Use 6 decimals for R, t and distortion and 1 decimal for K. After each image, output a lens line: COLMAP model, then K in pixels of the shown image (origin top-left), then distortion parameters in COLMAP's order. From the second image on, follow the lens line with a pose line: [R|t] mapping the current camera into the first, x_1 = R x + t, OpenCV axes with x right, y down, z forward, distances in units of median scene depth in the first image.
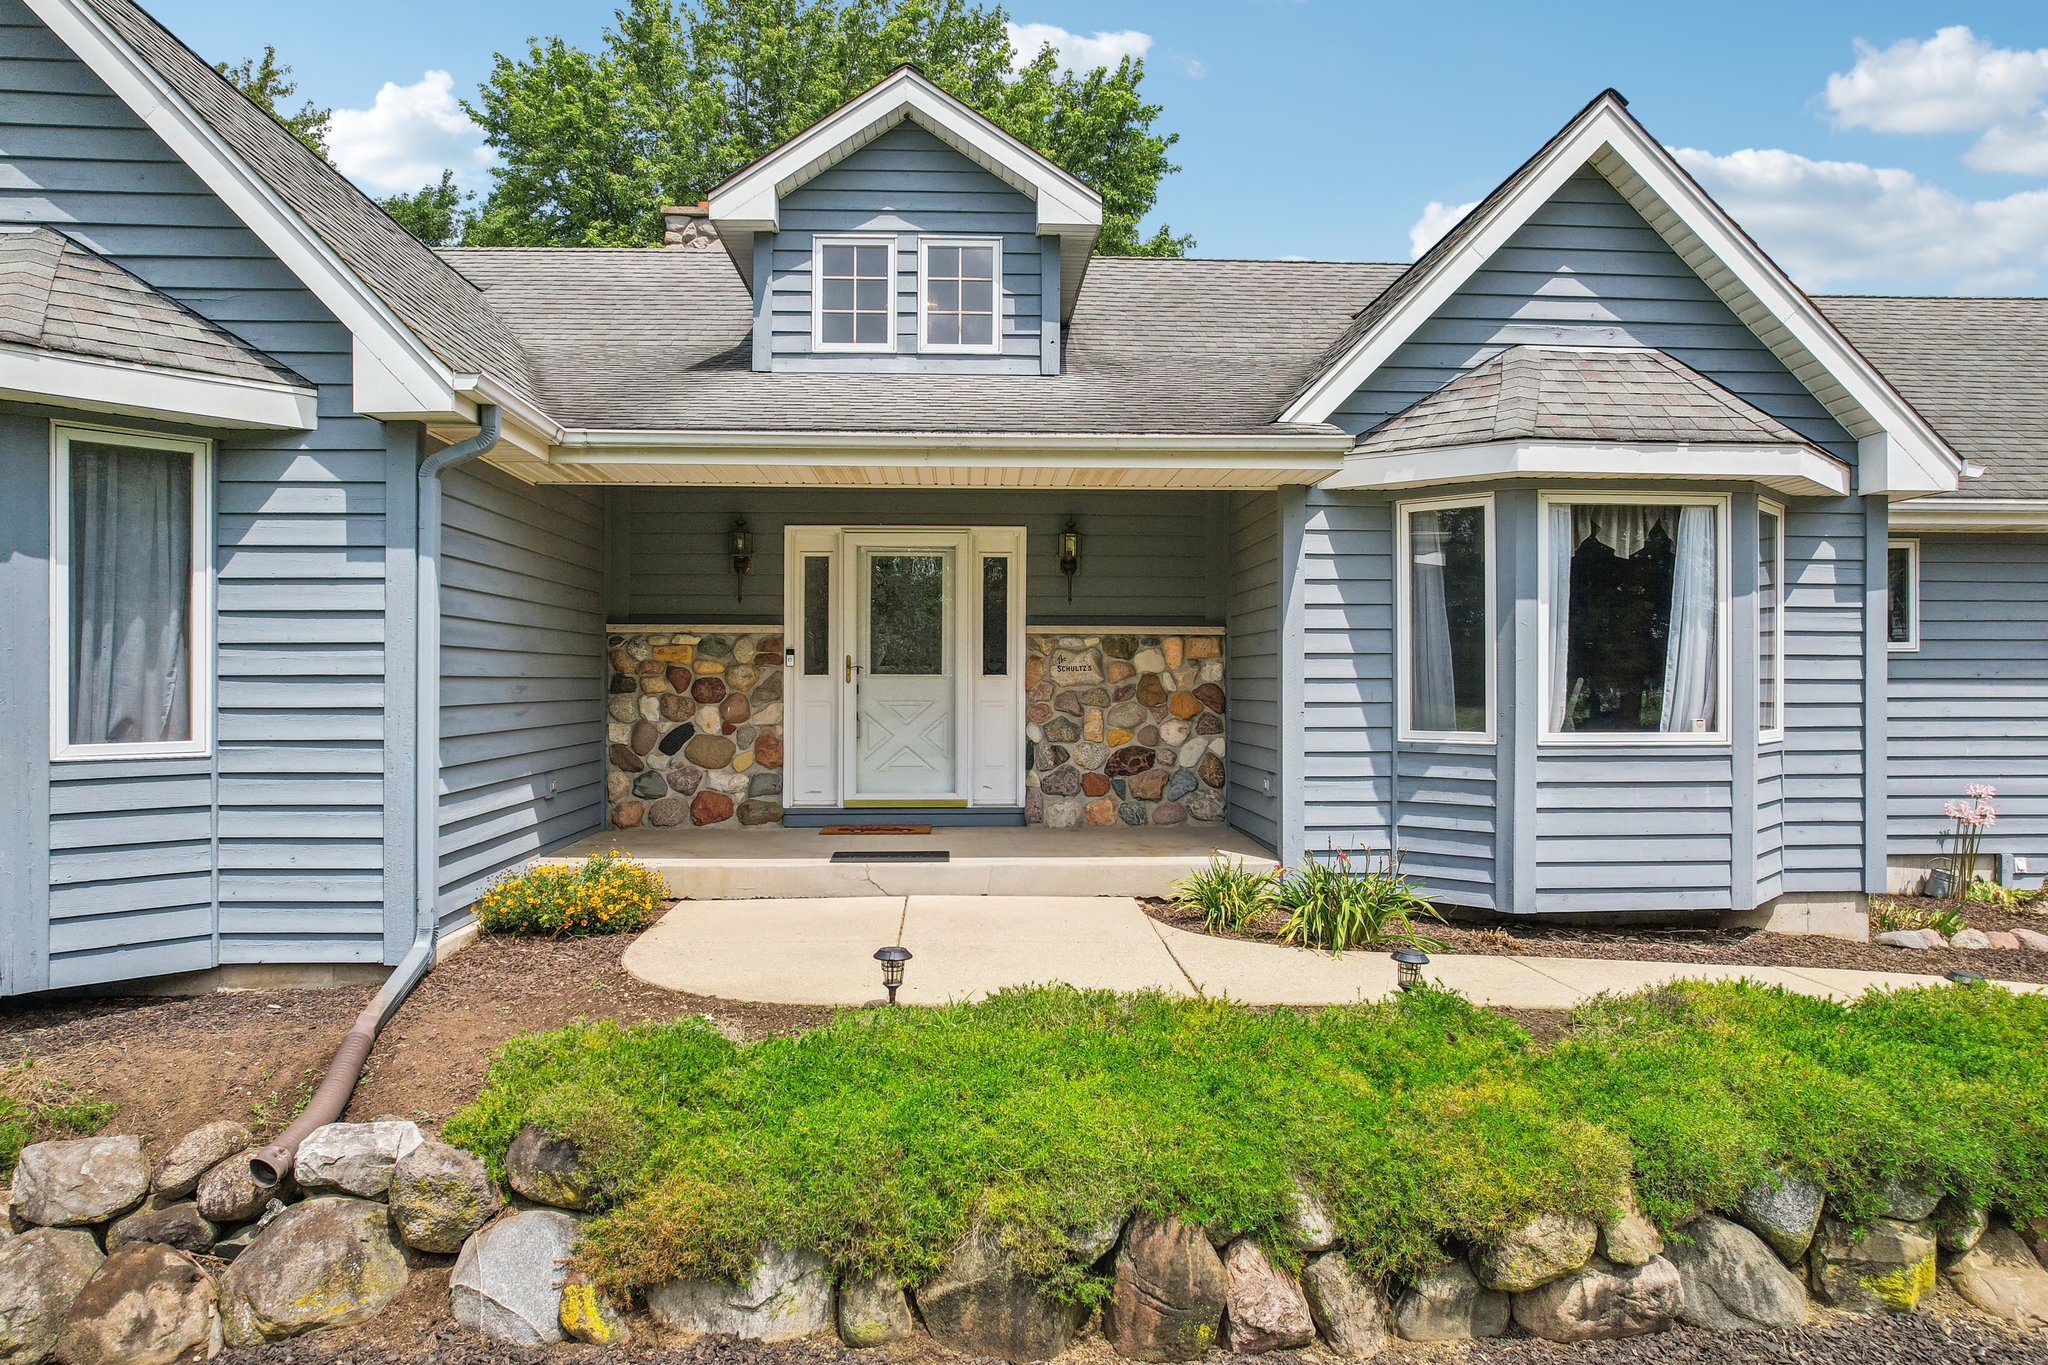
lens RADIAL K [[1366.4, 0, 1024.0], [0, 1366.4, 682.5], [0, 0, 1]] dist [-0.062834, 0.060392]
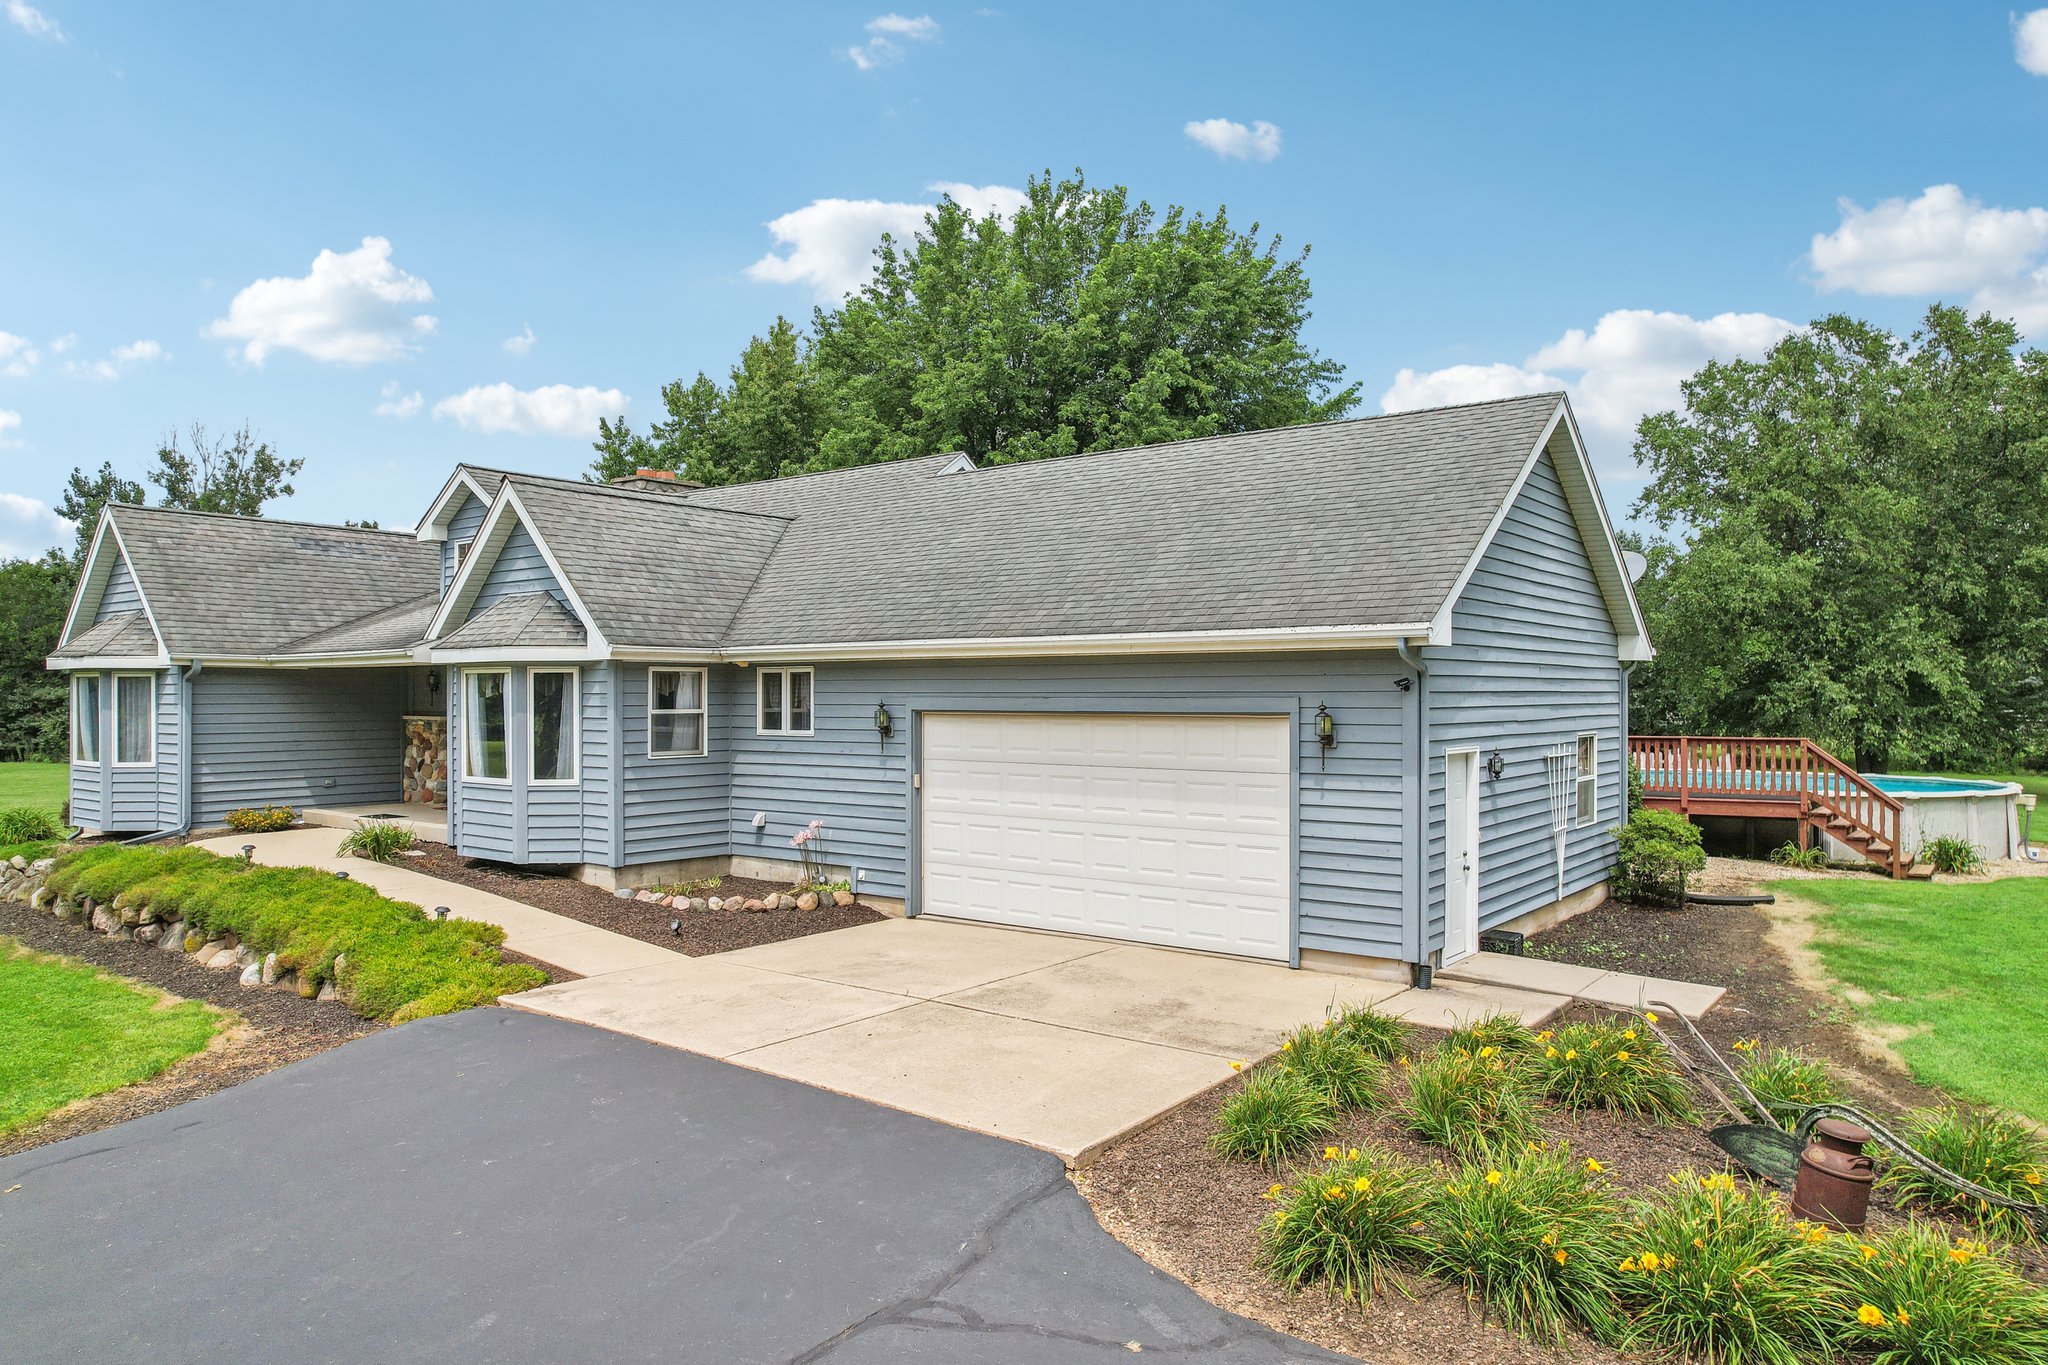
lens RADIAL K [[1334.4, 0, 1024.0], [0, 1334.4, 682.5], [0, 0, 1]] dist [-0.048803, 0.000075]
pose [[0.765126, -0.008266, -0.643827, 2.342546], [0.002759, 0.999951, -0.009559, -0.088603], [0.643874, 0.005537, 0.765111, -0.074609]]
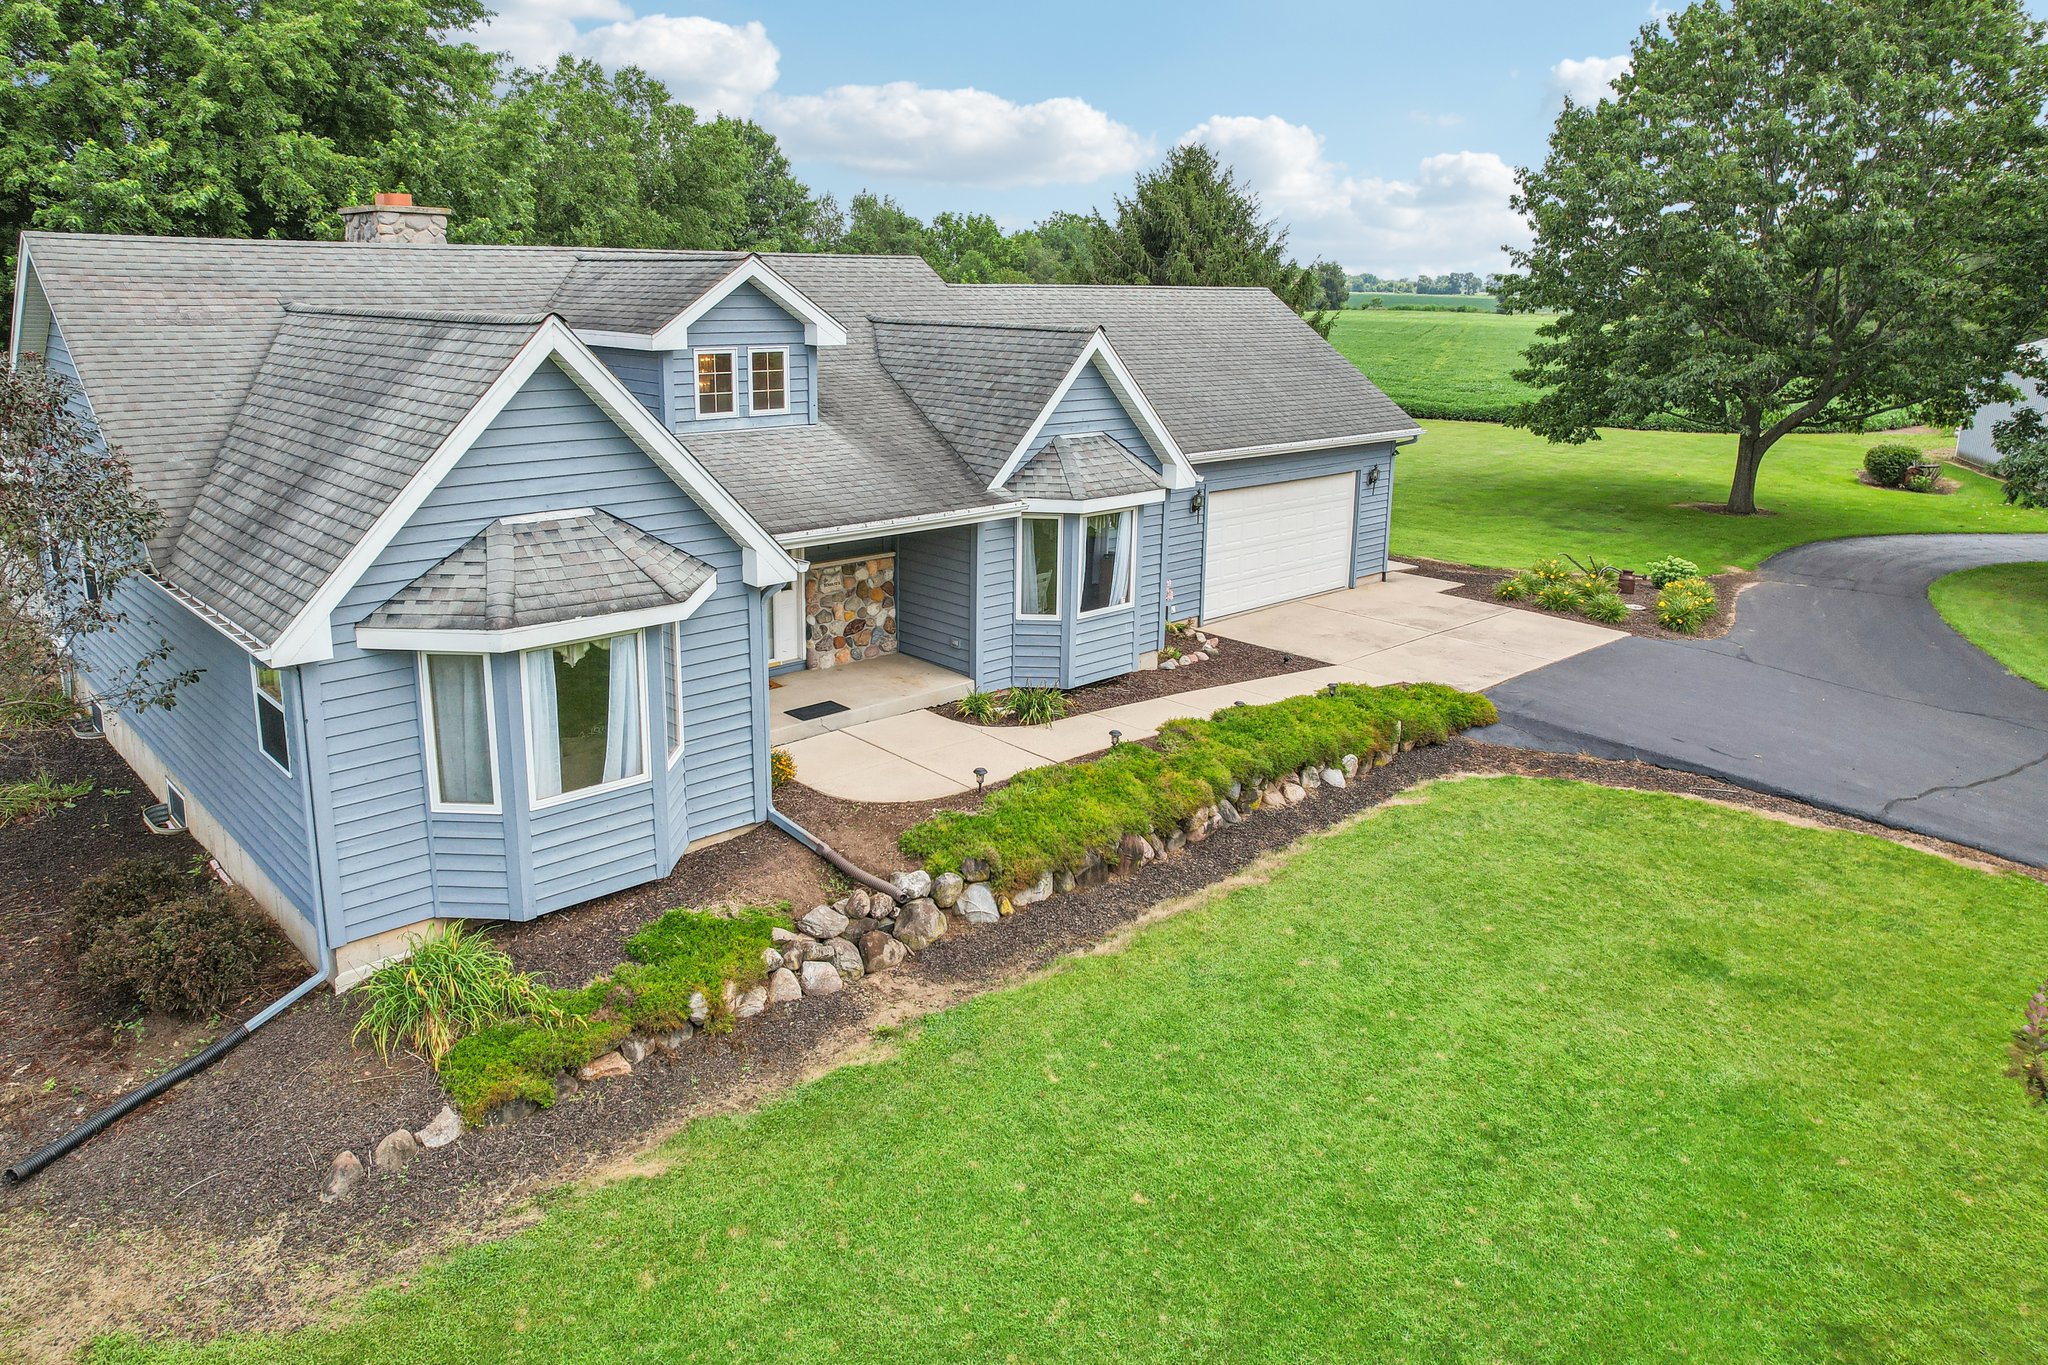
lens RADIAL K [[1361.6, 0, 1020.8], [0, 1361.6, 584.0], [0, 0, 1]] dist [-0.063051, 0.041068]
pose [[0.761088, -0.128792, 0.635734, -1.122587], [-0.013762, 0.976663, 0.214335, -0.488419], [-0.648503, -0.171877, 0.741554, -0.644442]]
